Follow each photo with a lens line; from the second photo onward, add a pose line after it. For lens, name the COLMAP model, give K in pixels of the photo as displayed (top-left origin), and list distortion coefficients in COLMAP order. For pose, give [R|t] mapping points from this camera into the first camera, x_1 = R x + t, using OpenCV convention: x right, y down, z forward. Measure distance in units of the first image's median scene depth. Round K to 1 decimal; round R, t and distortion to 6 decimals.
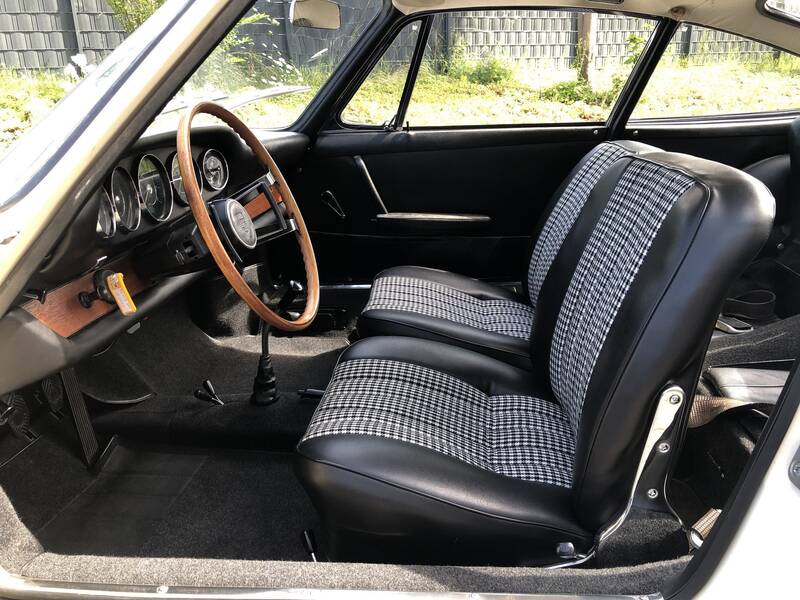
lens RADIAL K [[645.3, 0, 373.8], [0, 645.3, 300.7], [0, 0, 1]] dist [-0.000391, -0.000012]
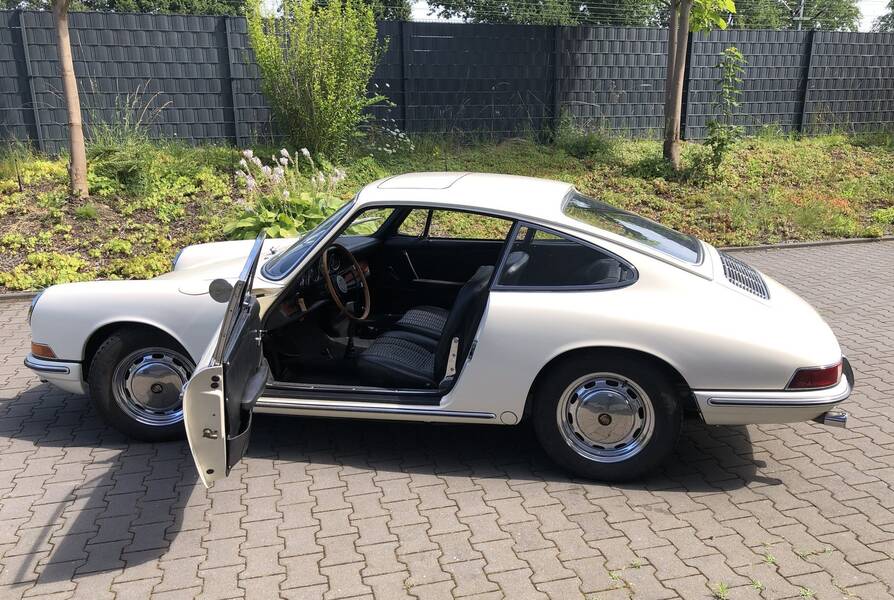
lens RADIAL K [[775.4, 0, 441.6], [0, 775.4, 364.7], [0, 0, 1]] dist [-0.001503, 0.003190]
pose [[0.992990, 0.058908, -0.102471, 0.127906], [-0.058611, 0.998263, 0.005907, 0.040538], [0.102641, 0.000140, 0.994718, -0.500602]]
